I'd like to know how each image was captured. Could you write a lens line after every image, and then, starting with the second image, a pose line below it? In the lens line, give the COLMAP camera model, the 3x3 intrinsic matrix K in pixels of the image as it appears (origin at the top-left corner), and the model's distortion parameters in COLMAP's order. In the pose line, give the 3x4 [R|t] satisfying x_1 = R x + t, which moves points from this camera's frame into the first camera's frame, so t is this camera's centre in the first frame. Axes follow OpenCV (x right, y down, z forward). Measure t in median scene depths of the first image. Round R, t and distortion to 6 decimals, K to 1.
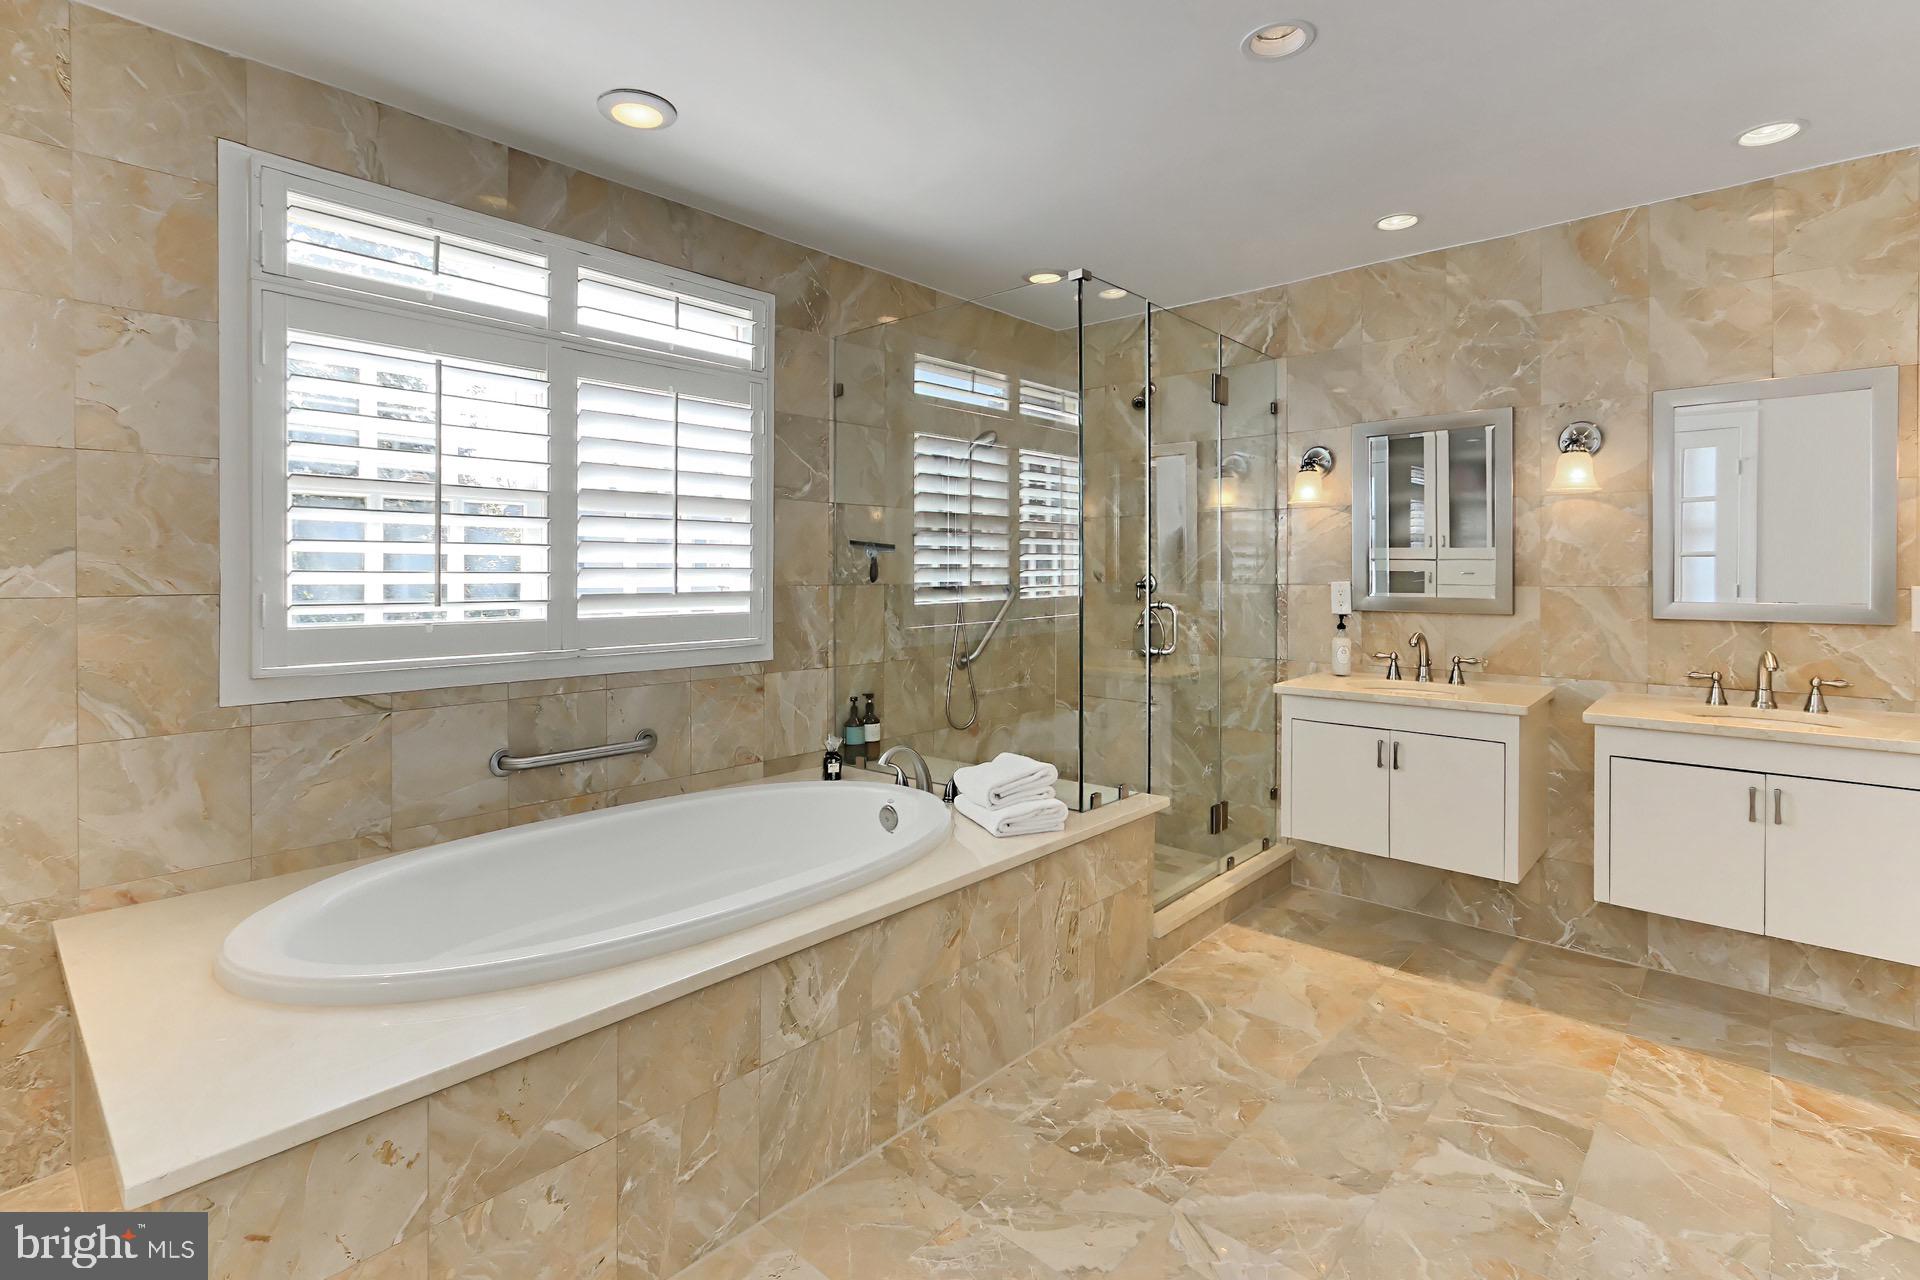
lens RADIAL K [[907.2, 0, 894.3], [0, 907.2, 577.9], [0, 0, 1]] dist [-0.002010, 0.002918]
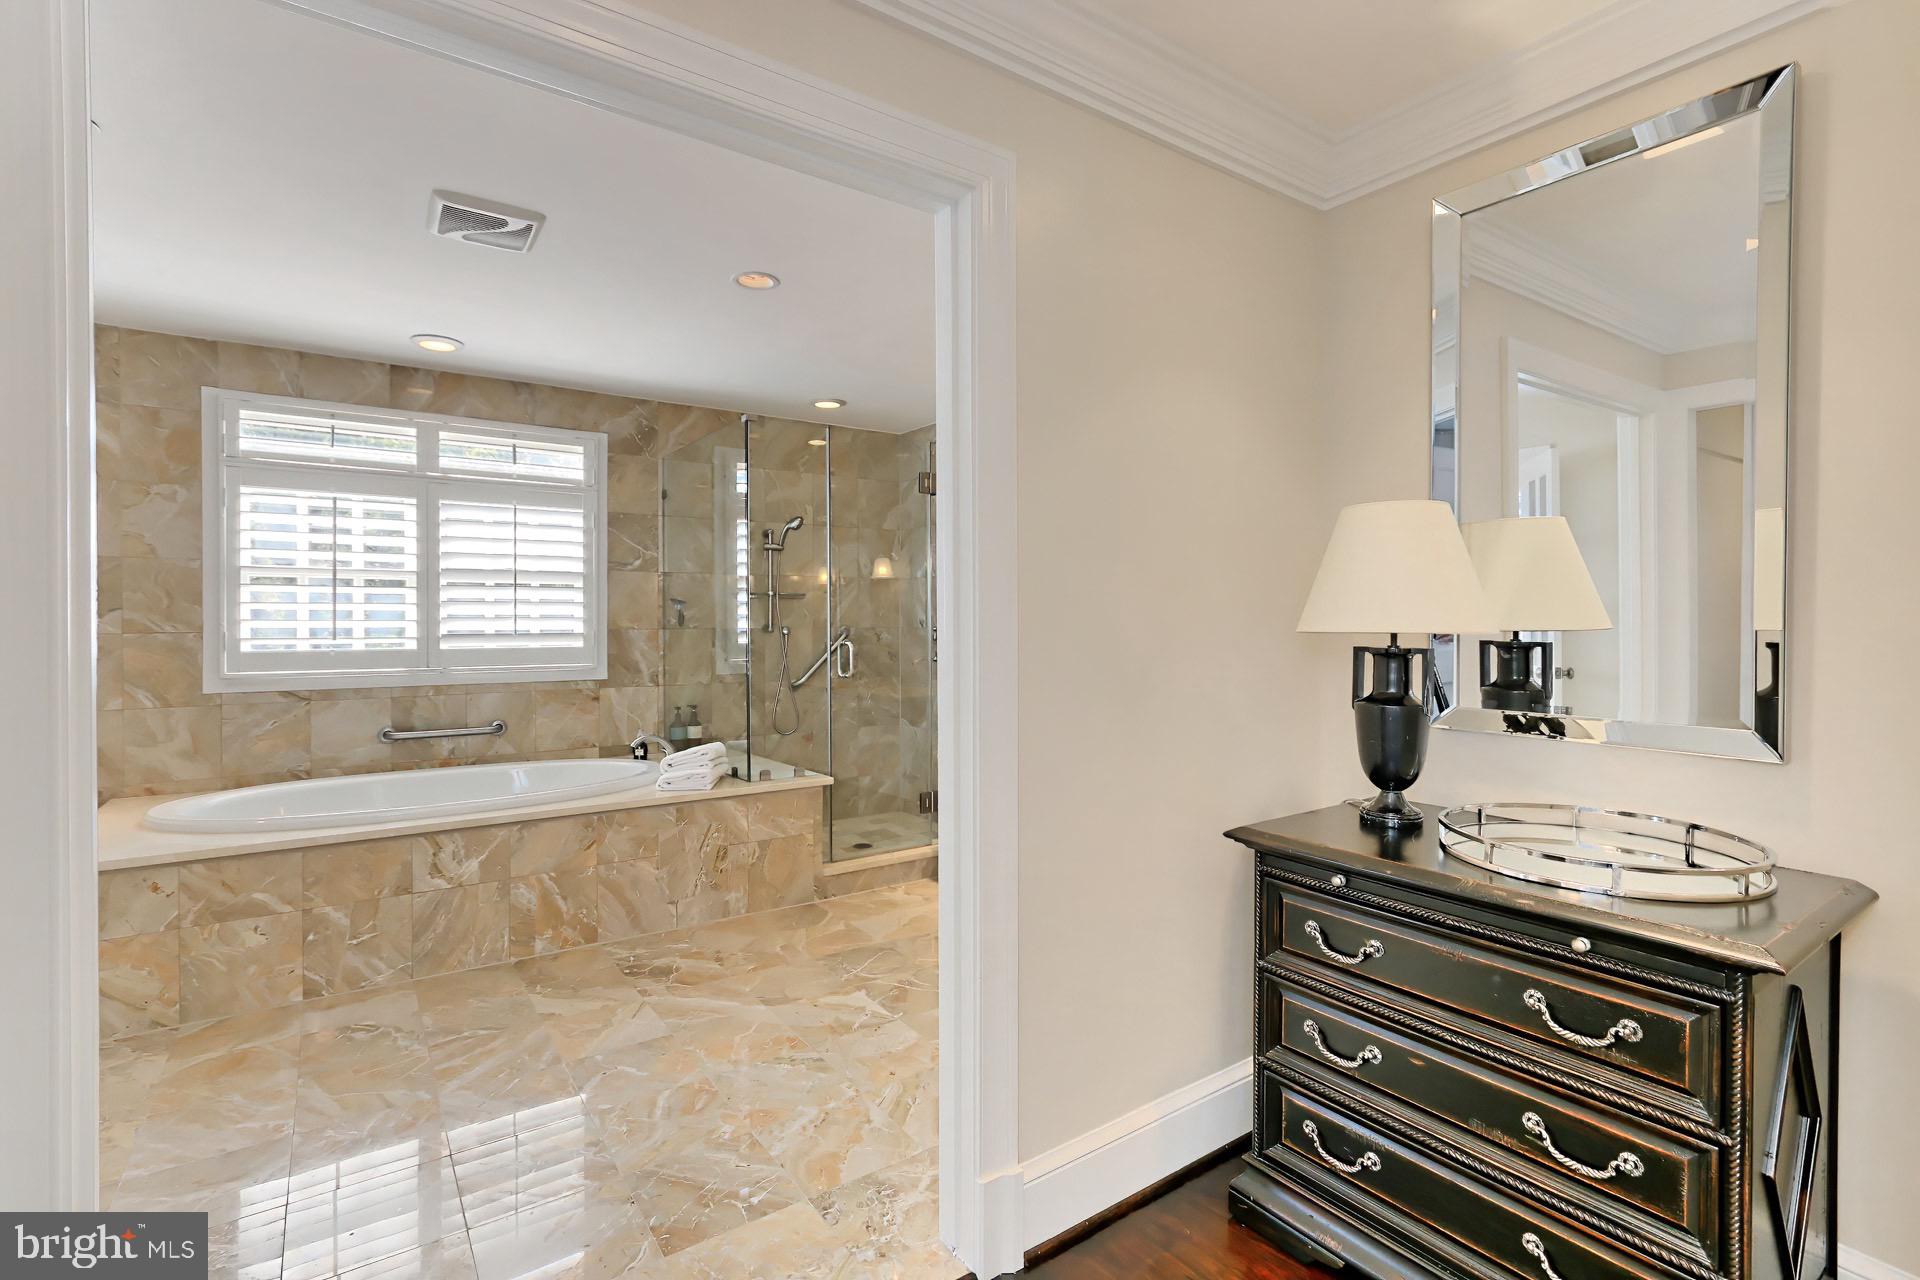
lens RADIAL K [[861.1, 0, 972.8], [0, 861.1, 624.7], [0, 0, 1]] dist [-0.000524, 0.001229]
pose [[0.980158, -0.002725, -0.198200, 1.013149], [0.001997, 0.999991, -0.003868, 0.010779], [0.198208, 0.003396, 0.980154, -0.362012]]
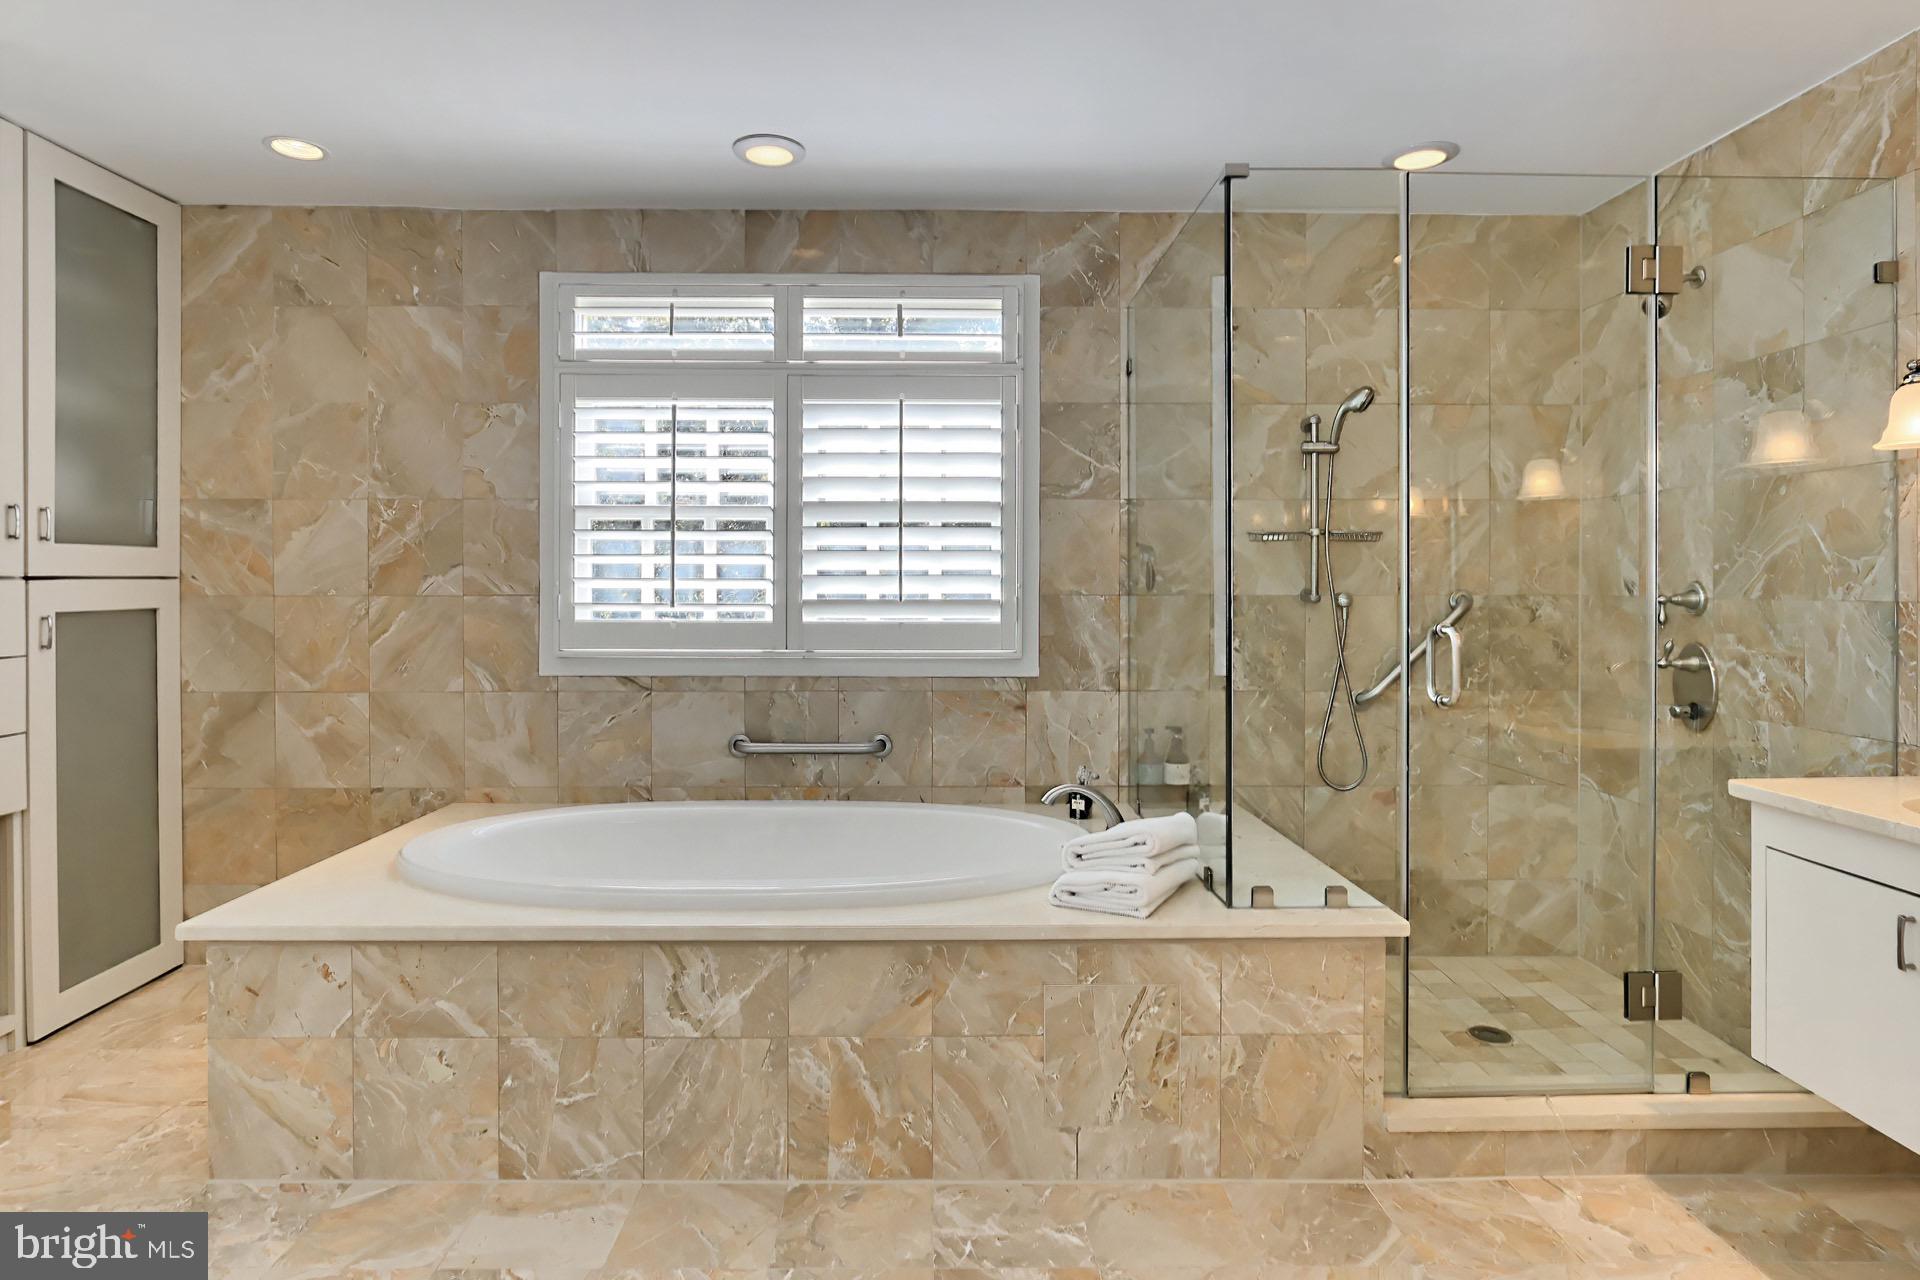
lens RADIAL K [[1035.9, 0, 1021.5], [0, 1035.9, 585.3], [0, 0, 1]] dist [-0.016366, 0.008531]
pose [[0.705663, 0.001947, -0.708545, 0.815933], [-0.005304, 0.999983, -0.002535, 0.002593], [0.708527, 0.005547, 0.705661, 0.355794]]
